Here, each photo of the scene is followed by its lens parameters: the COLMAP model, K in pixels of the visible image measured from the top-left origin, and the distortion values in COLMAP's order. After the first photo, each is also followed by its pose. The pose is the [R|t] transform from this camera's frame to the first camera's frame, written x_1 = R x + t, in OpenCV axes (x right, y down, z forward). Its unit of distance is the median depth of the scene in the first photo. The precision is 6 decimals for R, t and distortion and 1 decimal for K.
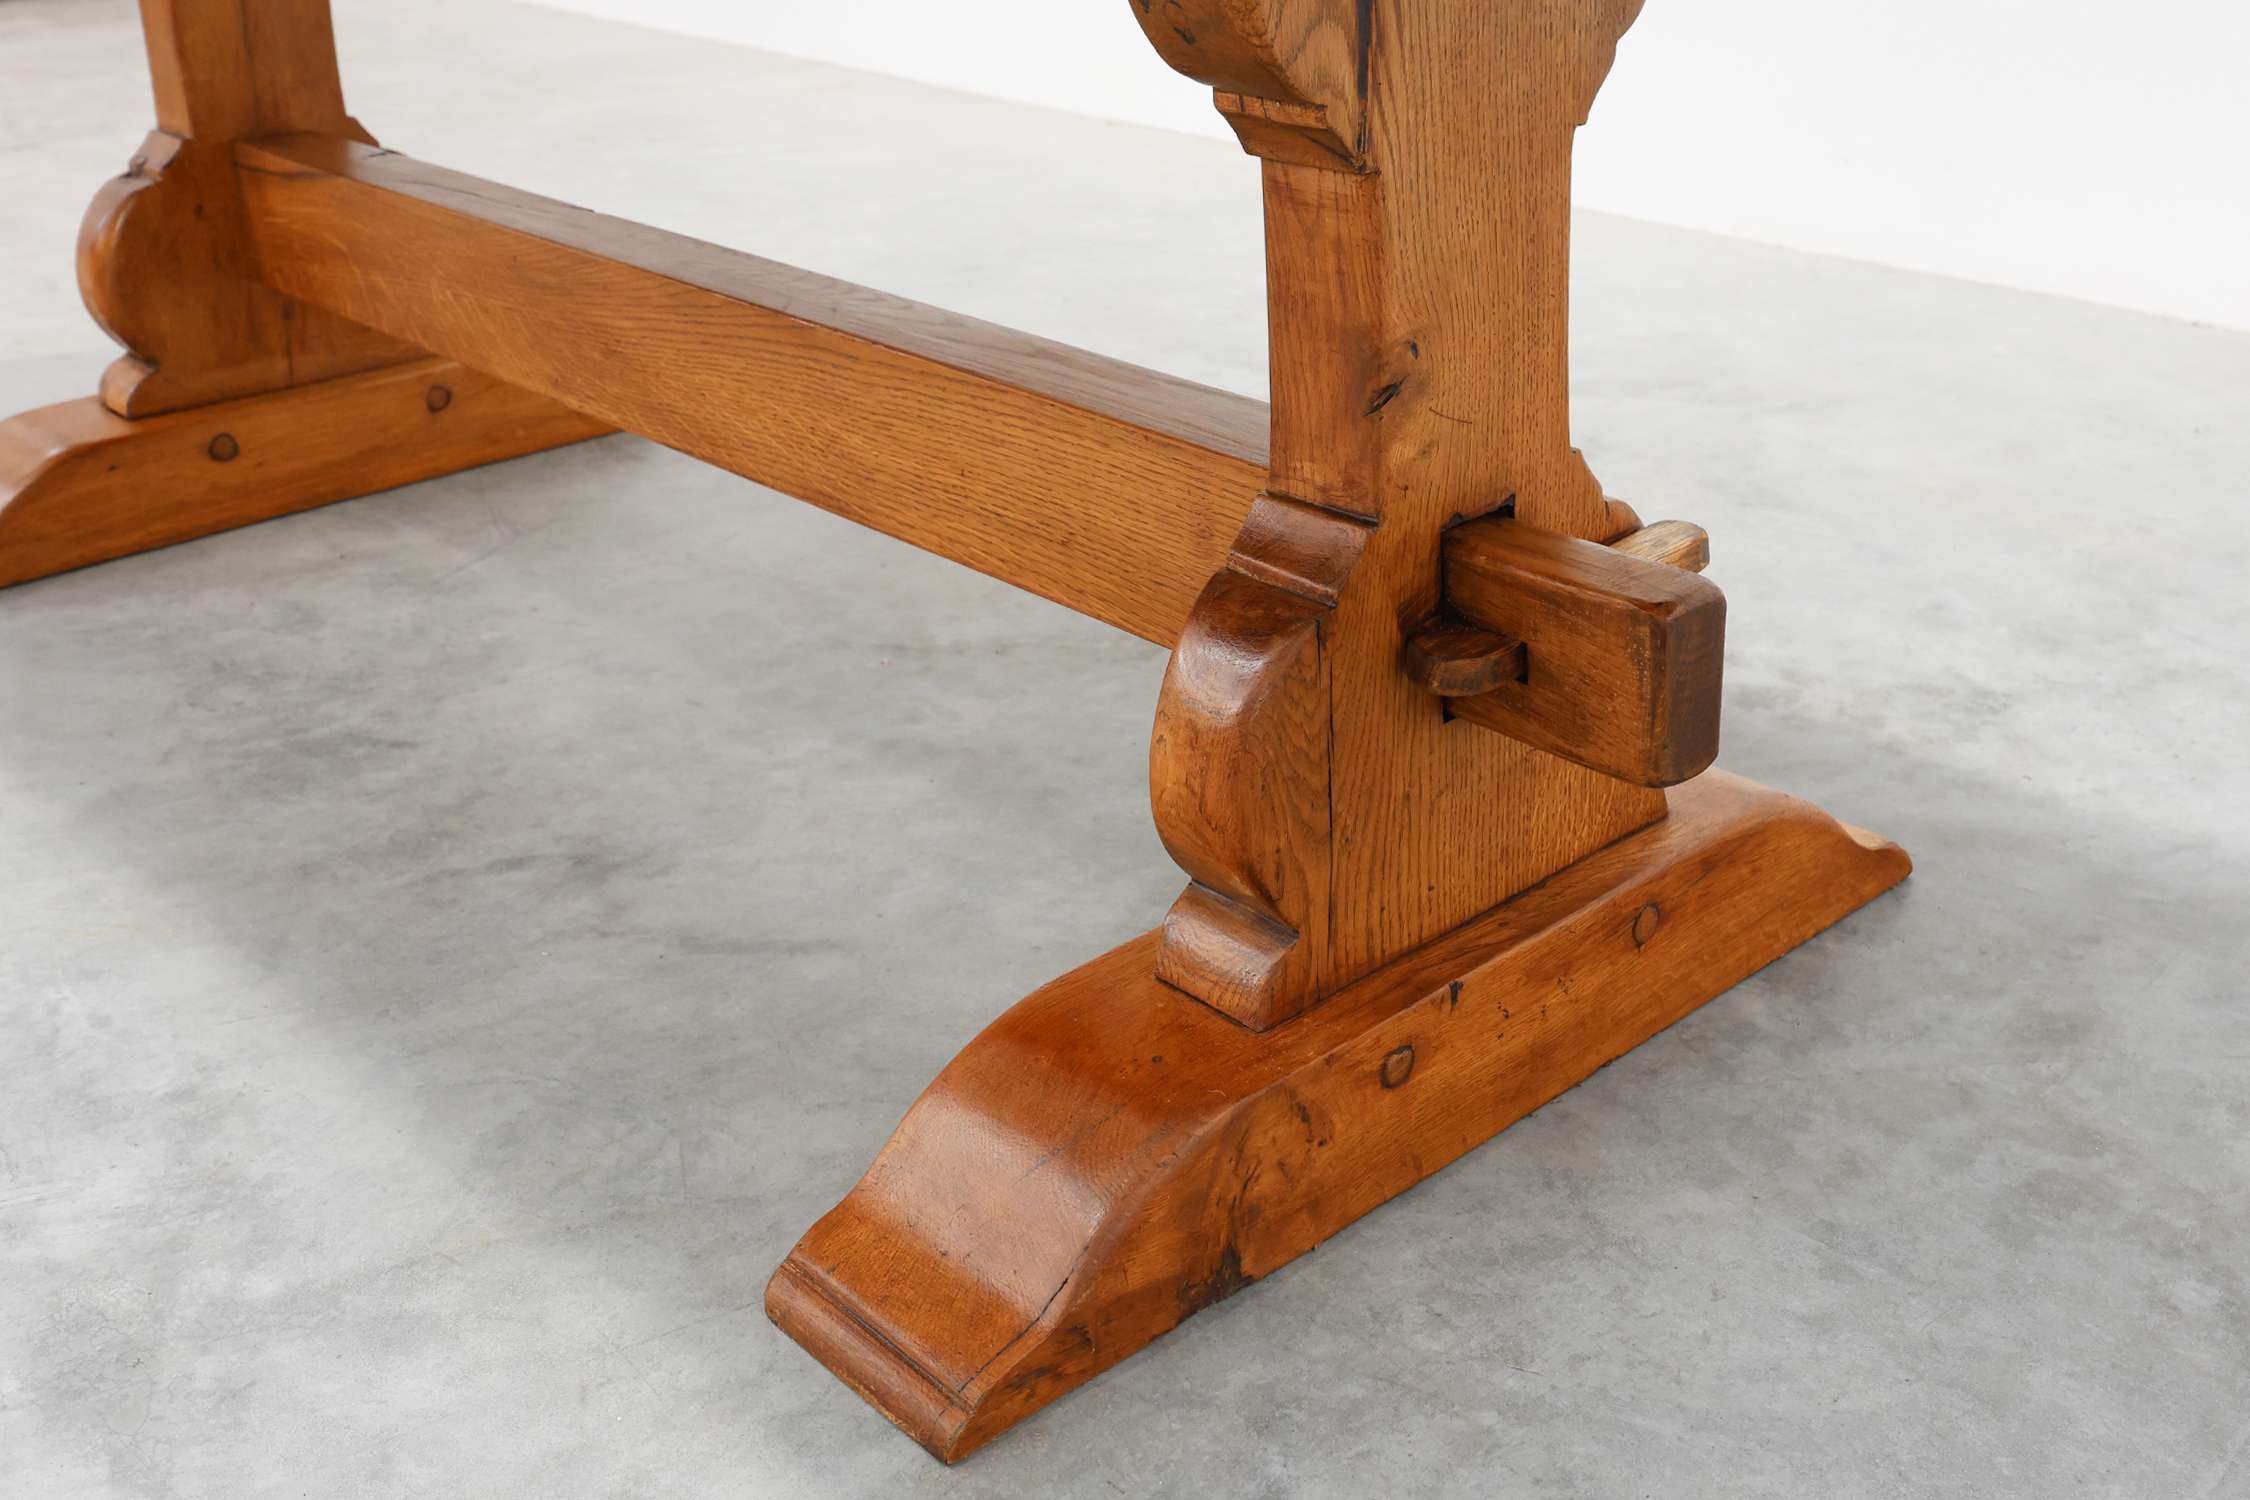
lens RADIAL K [[2206.1, 0, 1131.0], [0, 2206.1, 582.3], [0, 0, 1]] dist [0.042127, -0.001658]
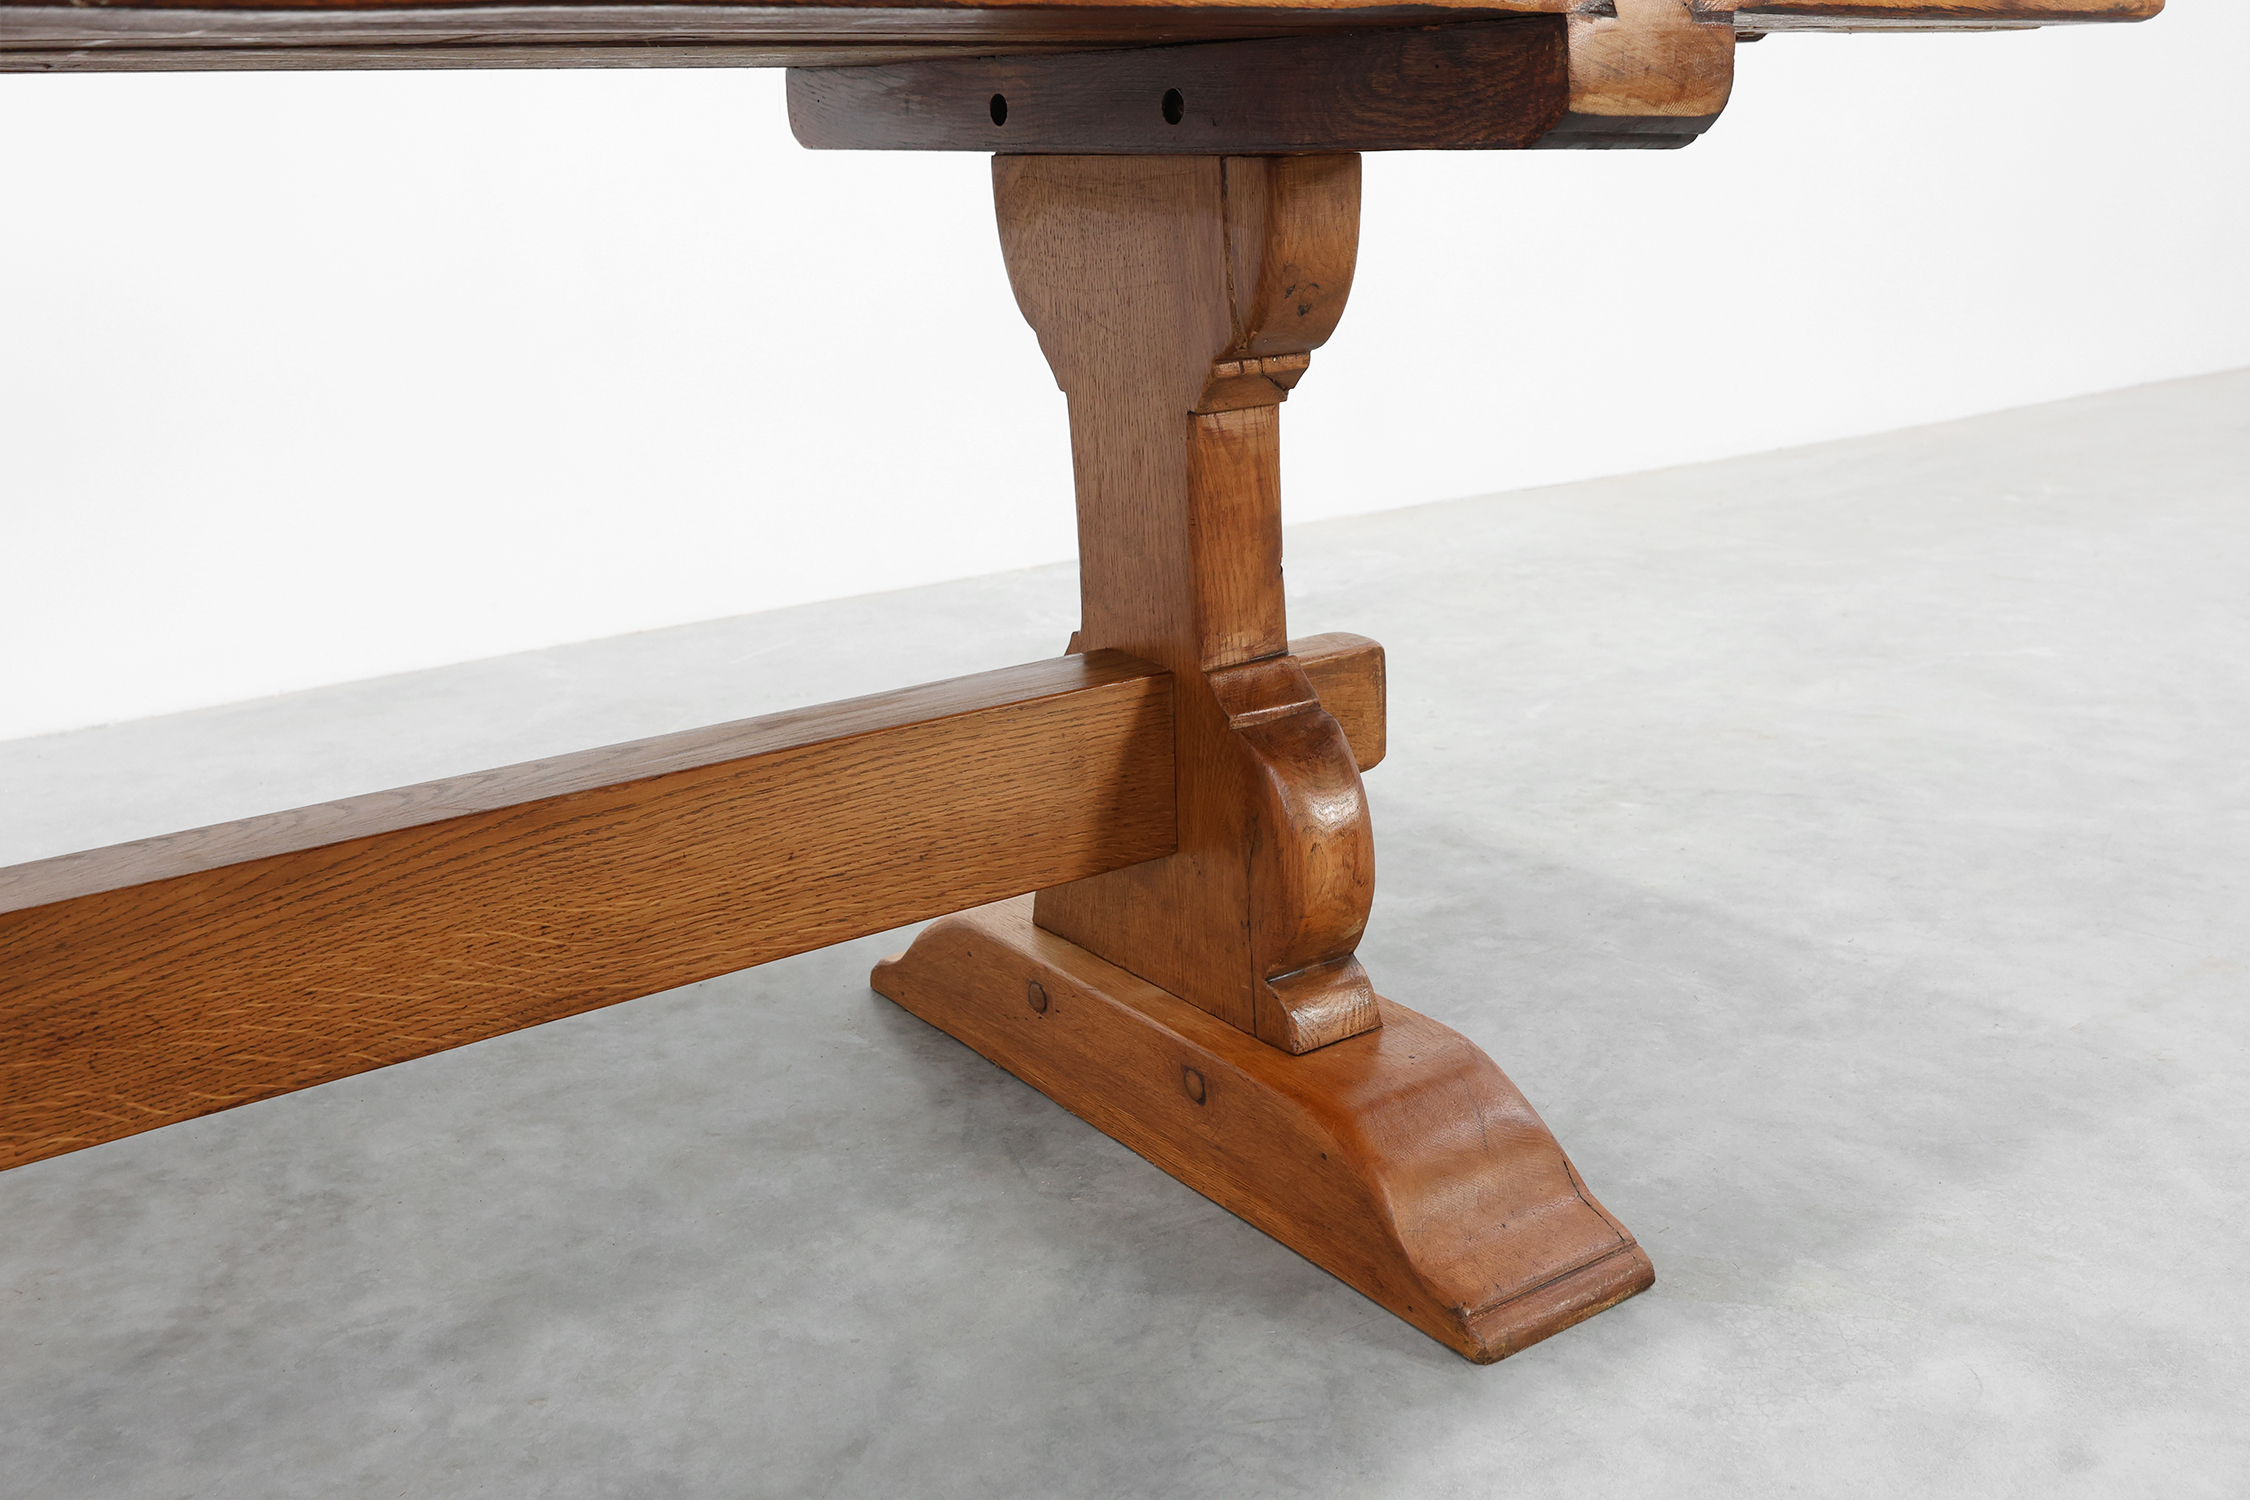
lens RADIAL K [[2363.0, 0, 1129.5], [0, 2363.0, 805.3], [0, 0, 1]] dist [0.028753, 0.002914]
pose [[0.124100, -0.275397, 0.953287, -1.075836], [0.405691, 0.890830, 0.204541, -0.228366], [-0.905547, 0.361356, 0.222278, 0.631395]]
